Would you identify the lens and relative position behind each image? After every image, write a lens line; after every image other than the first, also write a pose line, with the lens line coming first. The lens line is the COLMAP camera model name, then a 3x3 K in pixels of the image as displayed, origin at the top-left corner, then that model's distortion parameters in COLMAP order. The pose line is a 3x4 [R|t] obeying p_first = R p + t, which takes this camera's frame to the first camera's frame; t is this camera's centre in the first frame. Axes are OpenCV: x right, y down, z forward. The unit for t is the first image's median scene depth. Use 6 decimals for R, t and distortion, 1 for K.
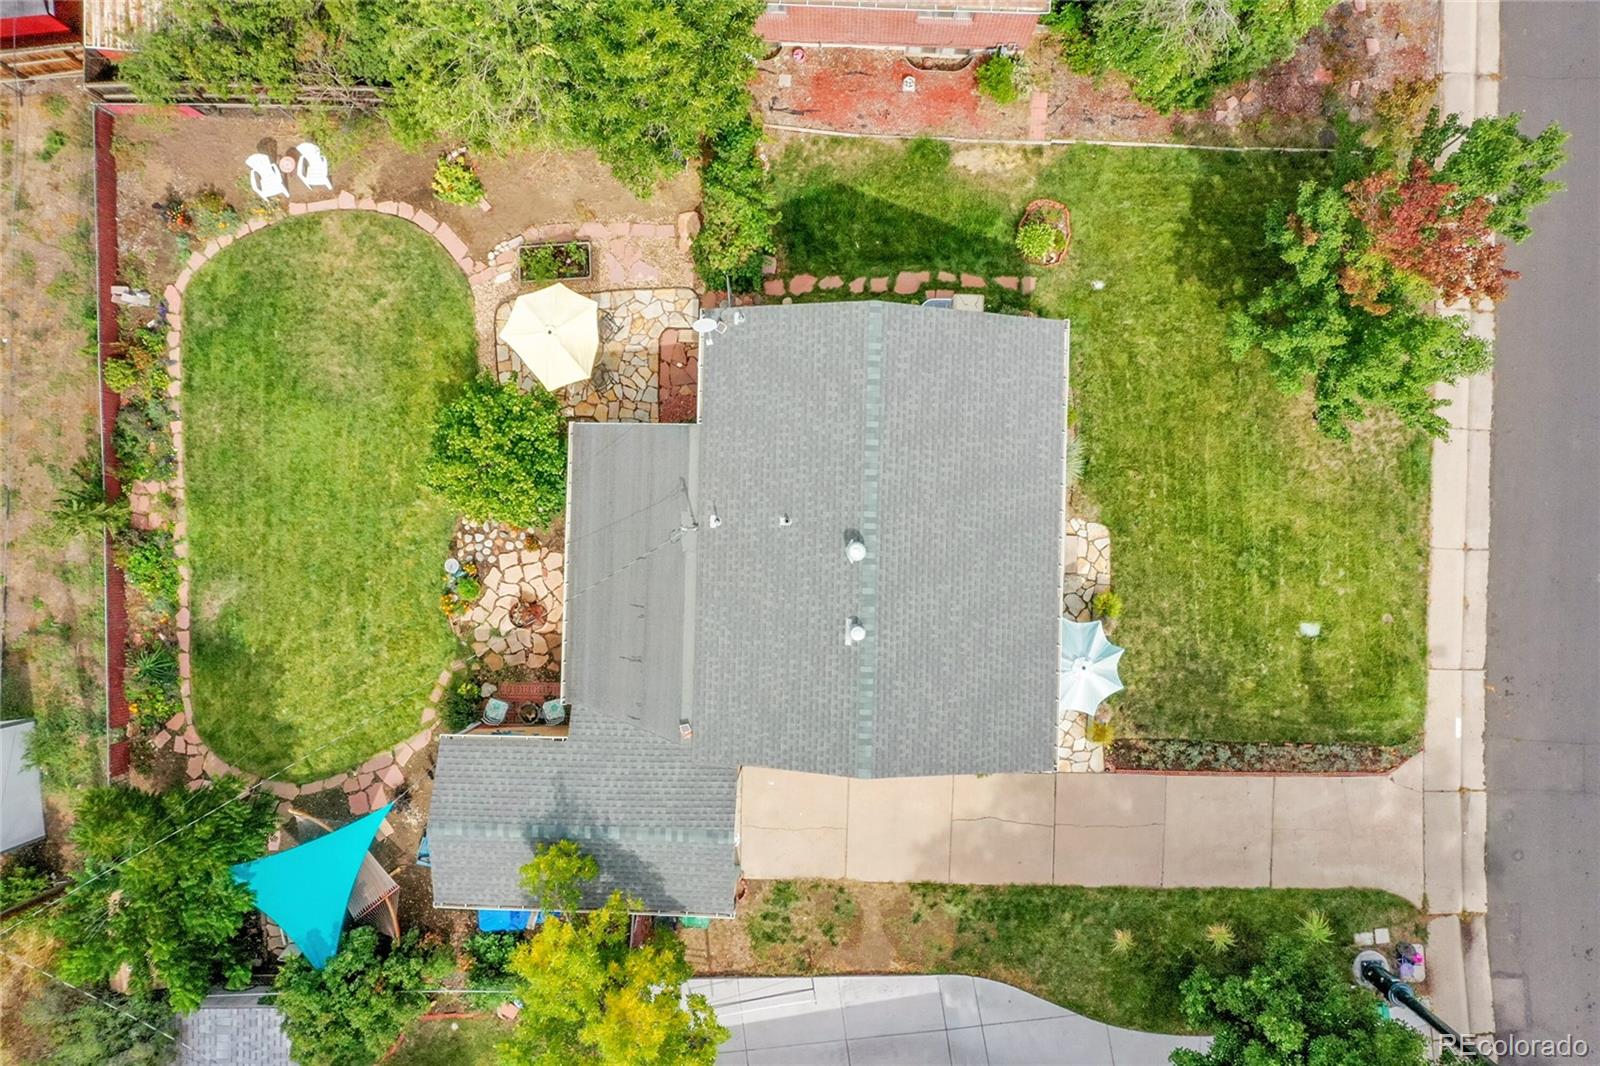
lens RADIAL K [[1269.0, 0, 800.0], [0, 1269.0, 533.0], [0, 0, 1]] dist [0.001809, -0.002643]
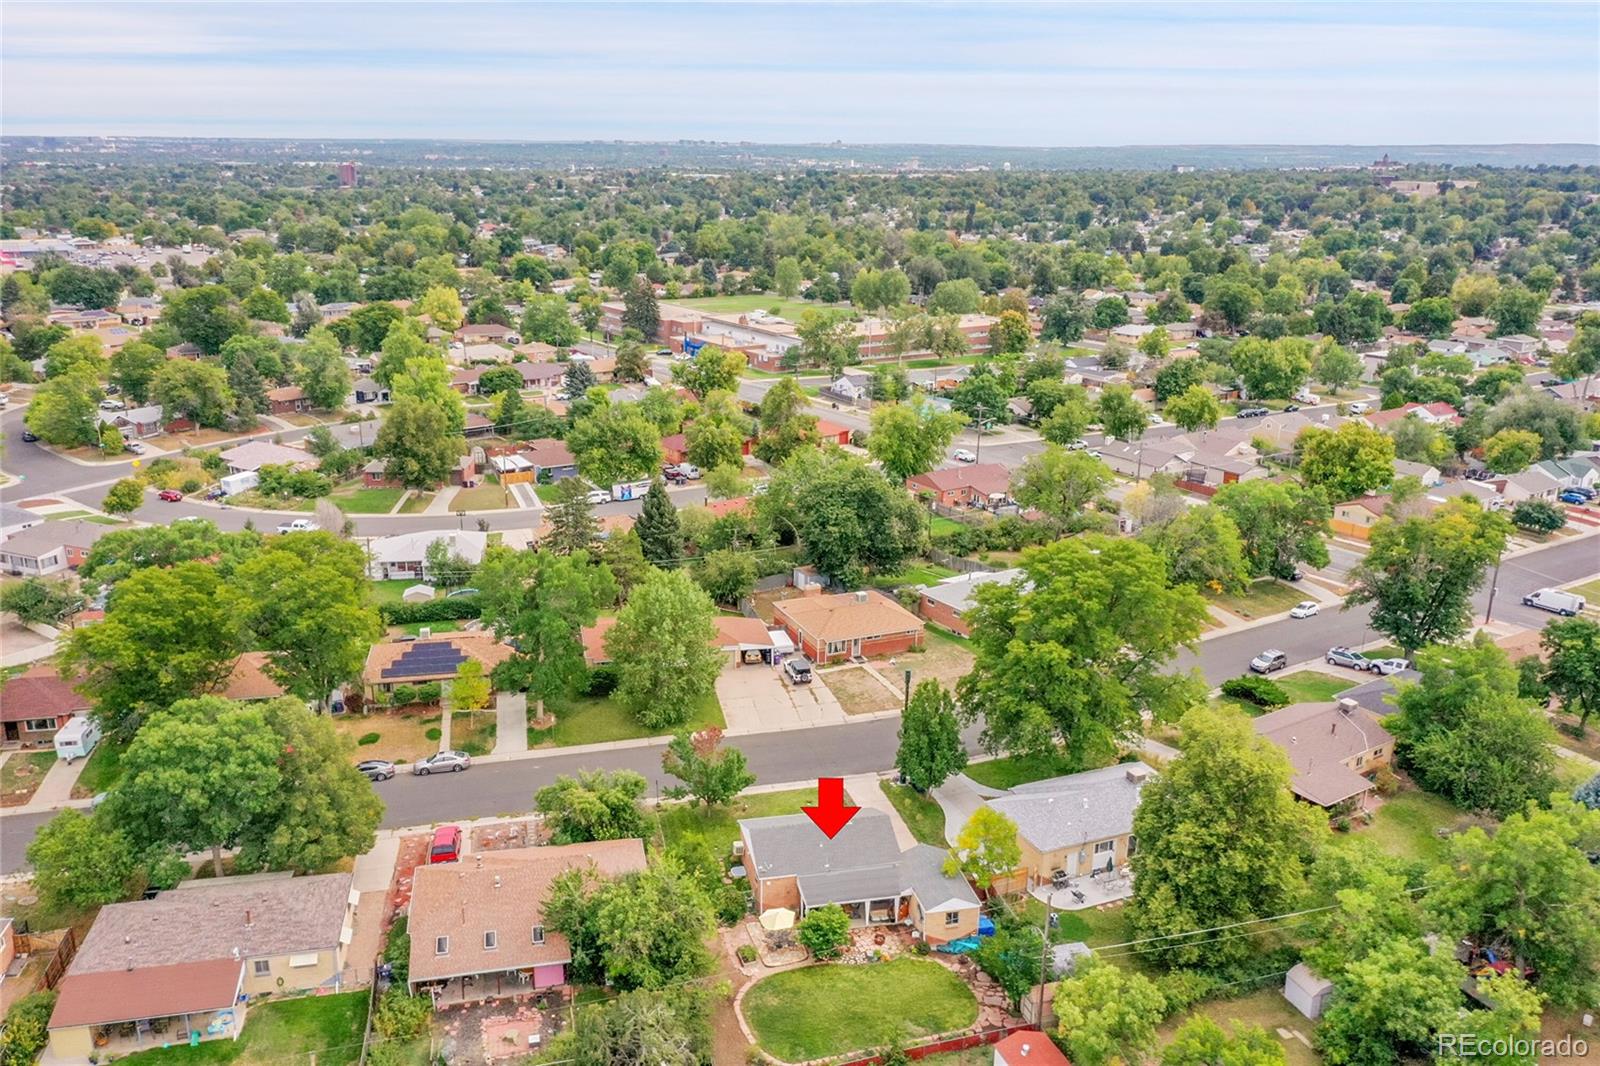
lens RADIAL K [[1269.0, 0, 800.0], [0, 1269.0, 533.0], [0, 0, 1]] dist [0.001809, -0.002643]
pose [[-0.250628, -0.272509, 0.928937, -2.350684], [0.967985, -0.056844, 0.244488, -0.681364], [-0.013821, 0.960473, 0.278031, -0.542242]]
